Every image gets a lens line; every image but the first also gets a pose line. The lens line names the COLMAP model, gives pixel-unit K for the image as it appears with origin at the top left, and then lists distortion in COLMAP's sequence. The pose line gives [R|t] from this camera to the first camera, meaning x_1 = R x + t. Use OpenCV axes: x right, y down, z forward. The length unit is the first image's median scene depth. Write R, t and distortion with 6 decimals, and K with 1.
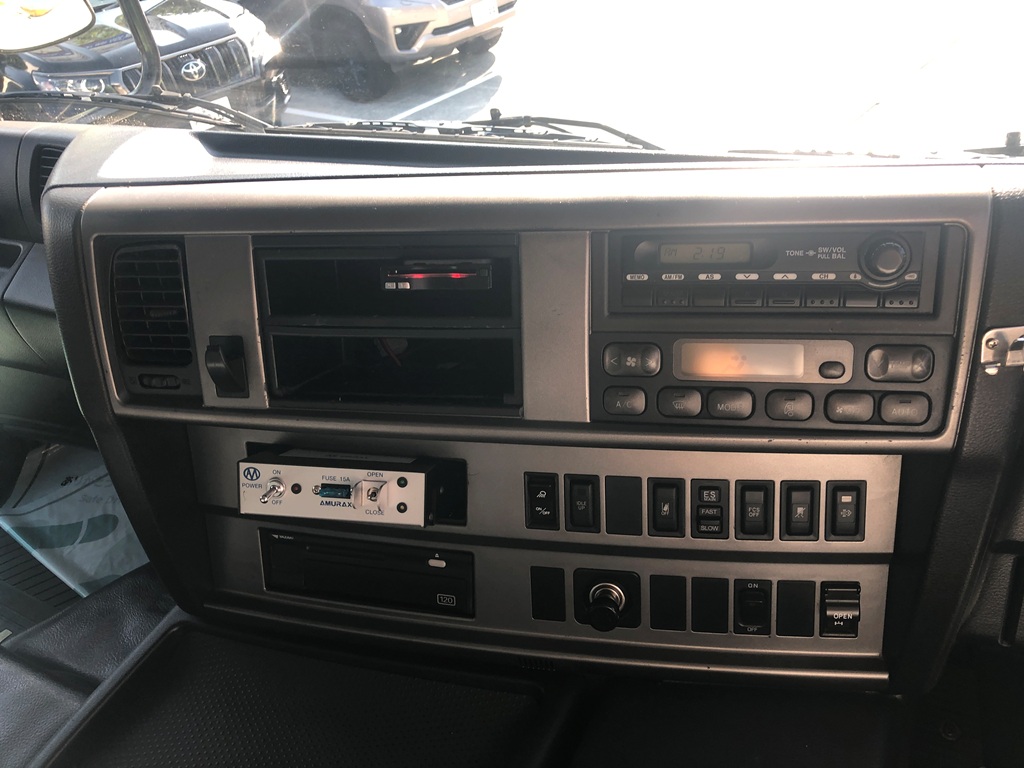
lens RADIAL K [[827.5, 0, 514.5], [0, 827.5, 382.9], [0, 0, 1]] dist [-0.007793, -0.023008]
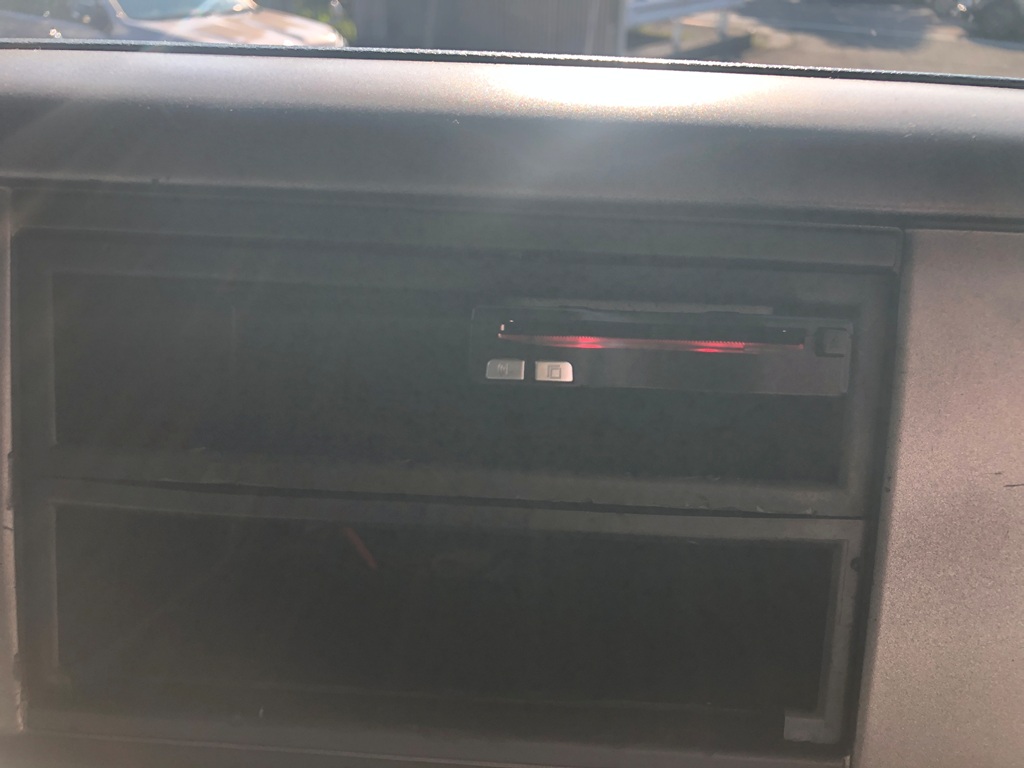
lens RADIAL K [[827.5, 0, 508.1], [0, 827.5, 387.8], [0, 0, 1]] dist [-0.007793, -0.023008]
pose [[0.974585, 0.043297, 0.219794, -0.214341], [-0.013066, 0.990460, -0.137178, -0.070683], [-0.223637, 0.130819, 0.965853, 0.716123]]
